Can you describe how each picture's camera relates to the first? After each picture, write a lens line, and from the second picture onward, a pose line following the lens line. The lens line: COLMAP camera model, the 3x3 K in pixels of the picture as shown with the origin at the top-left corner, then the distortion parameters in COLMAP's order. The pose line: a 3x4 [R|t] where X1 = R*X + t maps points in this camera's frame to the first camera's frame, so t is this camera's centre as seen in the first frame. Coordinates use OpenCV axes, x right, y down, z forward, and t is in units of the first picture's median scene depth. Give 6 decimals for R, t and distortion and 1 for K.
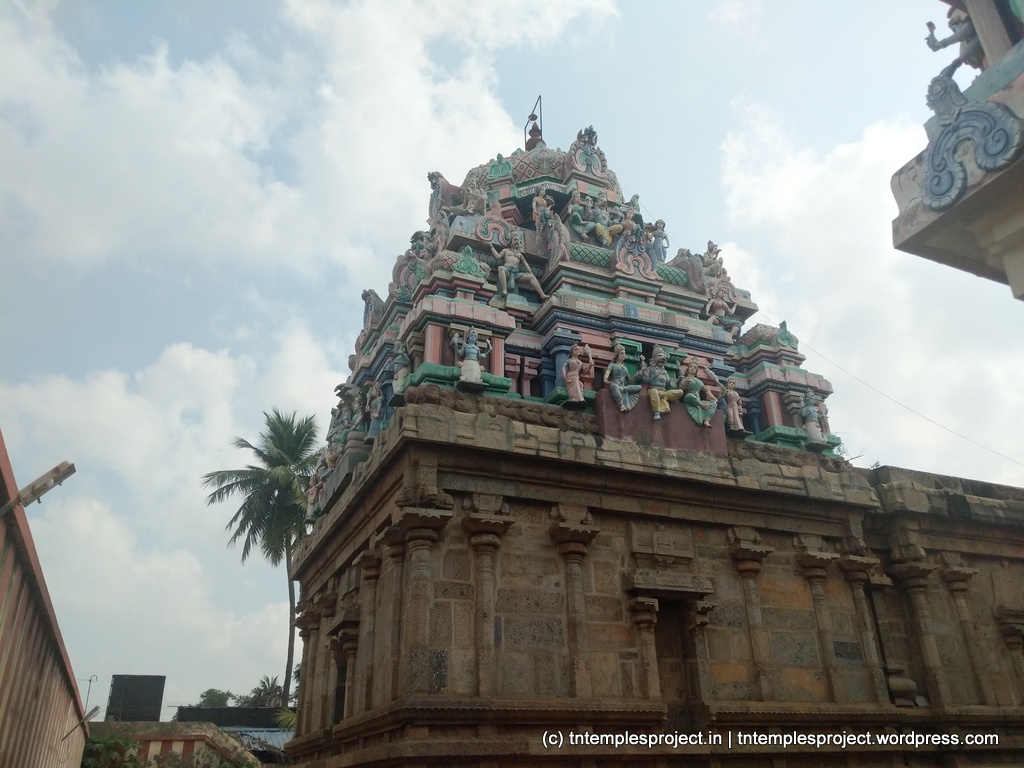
lens RADIAL K [[784.4, 0, 506.0], [0, 784.4, 359.5], [0, 0, 1]] dist [0.064554, -0.123363]
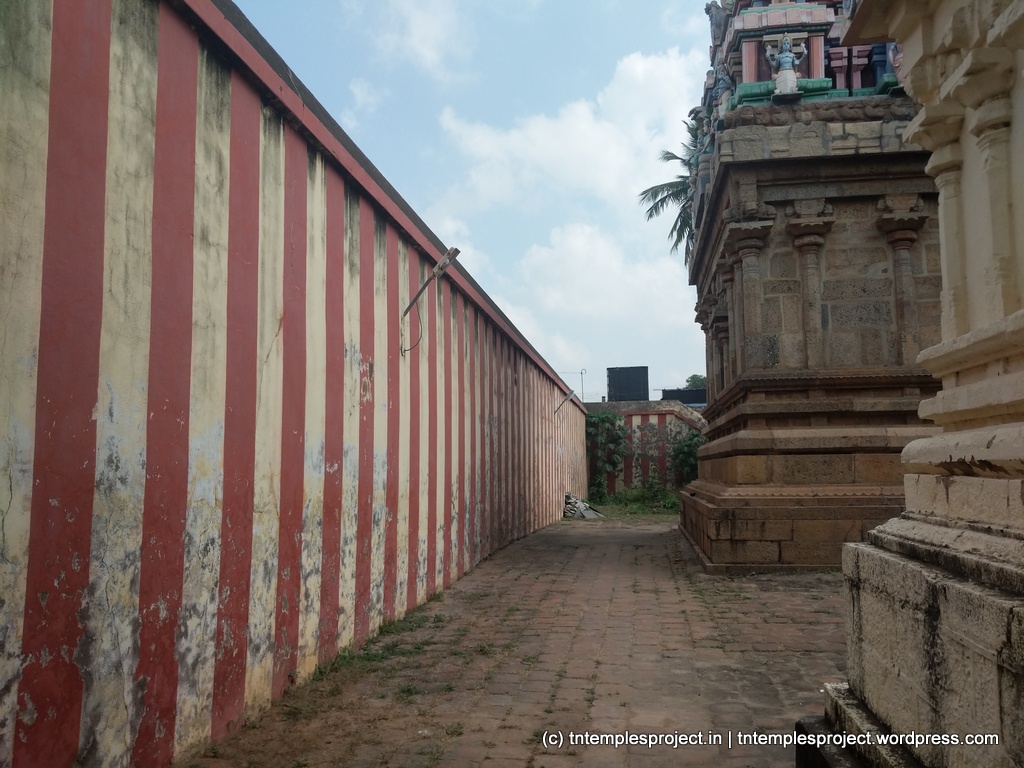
lens RADIAL K [[784.4, 0, 506.0], [0, 784.4, 359.5], [0, 0, 1]] dist [0.064554, -0.123363]
pose [[0.839257, -0.056000, -0.540844, 0.204007], [0.252201, 0.921305, 0.295960, -0.053381], [0.481708, -0.384788, 0.787334, -0.147882]]
